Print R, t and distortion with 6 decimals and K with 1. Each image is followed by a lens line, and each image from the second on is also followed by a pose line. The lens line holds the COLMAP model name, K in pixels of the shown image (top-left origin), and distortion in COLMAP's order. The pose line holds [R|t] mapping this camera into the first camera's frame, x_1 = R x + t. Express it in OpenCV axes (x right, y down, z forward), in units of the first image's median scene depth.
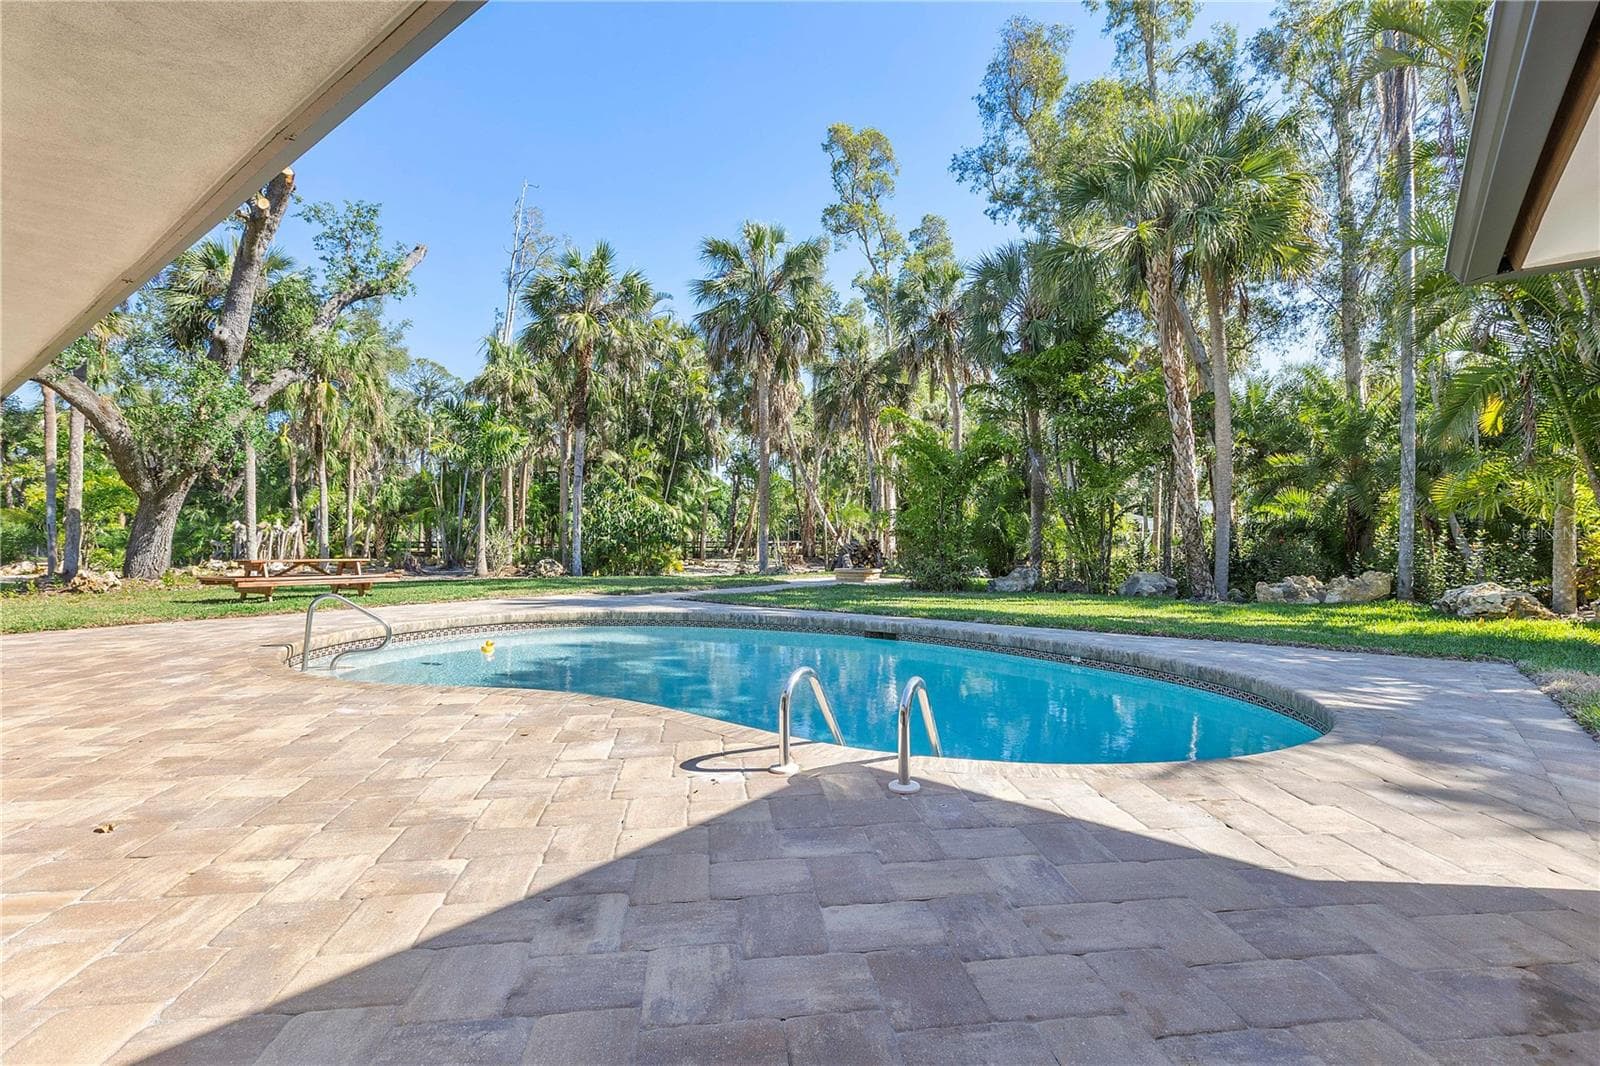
lens RADIAL K [[755.7, 0, 788.5], [0, 755.7, 531.8], [0, 0, 1]] dist [-0.003140, 0.001349]
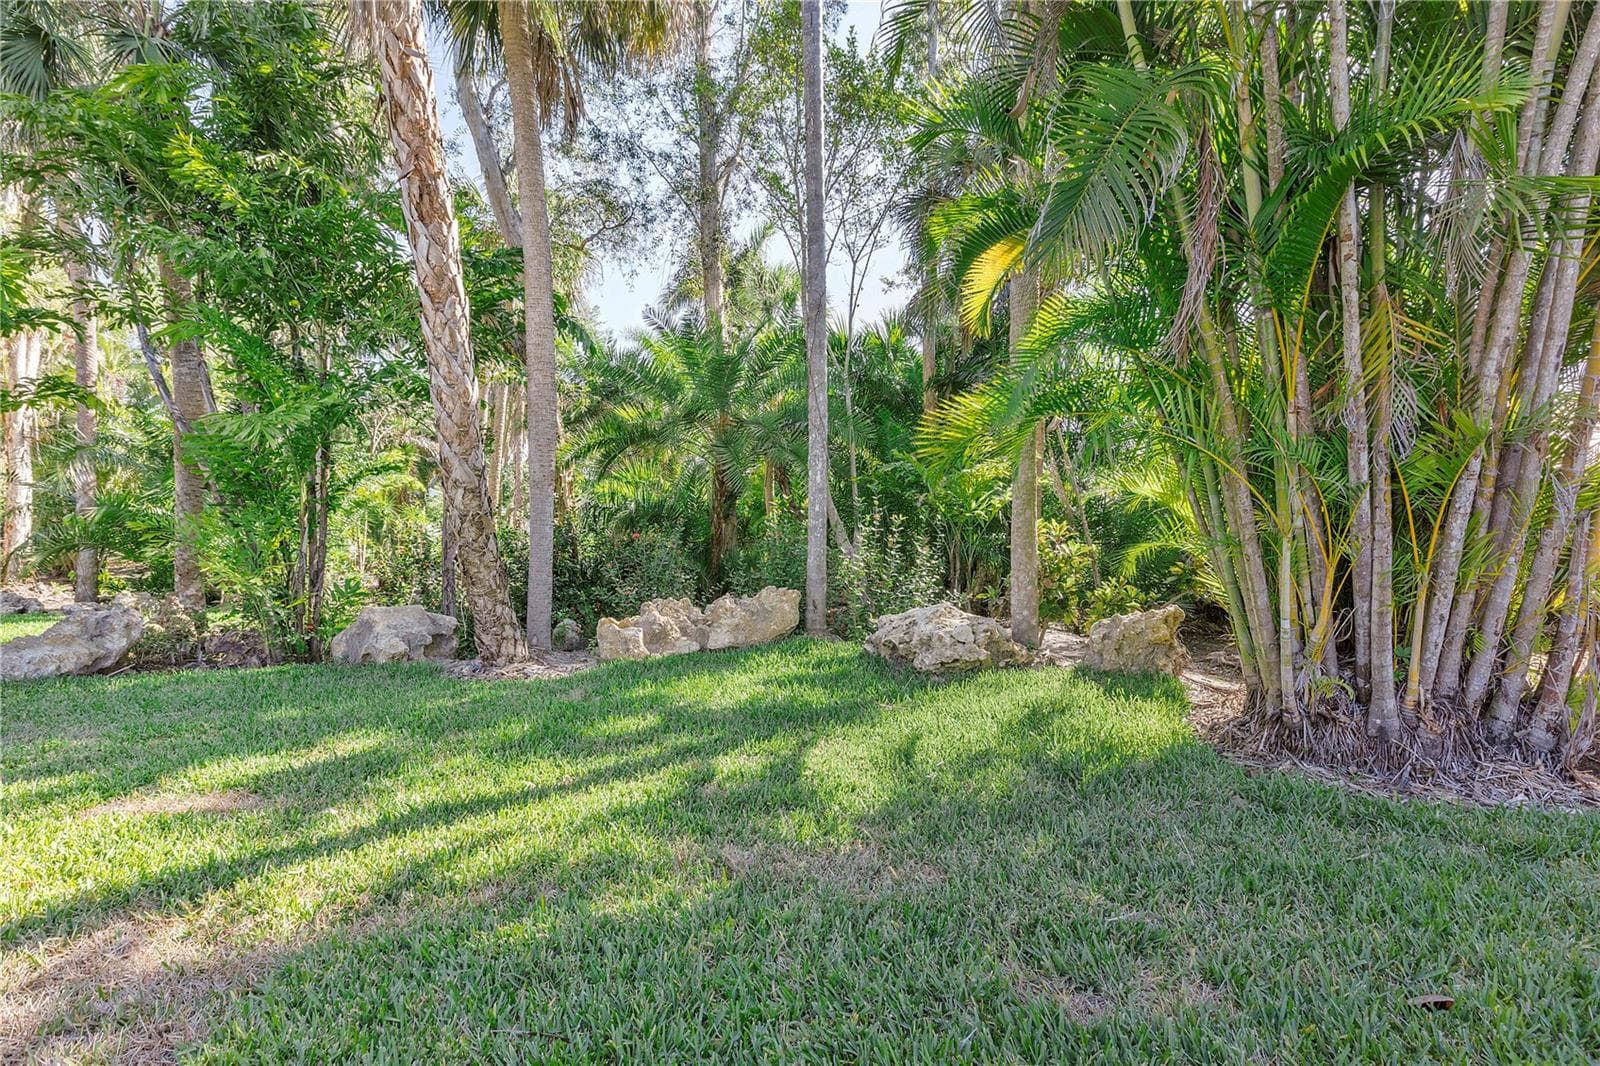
lens RADIAL K [[755.7, 0, 802.3], [0, 755.7, 527.0], [0, 0, 1]] dist [-0.003140, 0.001349]
pose [[0.688080, -0.009119, 0.725577, 0.348120], [0.005722, 0.999958, 0.007140, 0.001898], [-0.725612, -0.000761, 0.688104, 0.553022]]
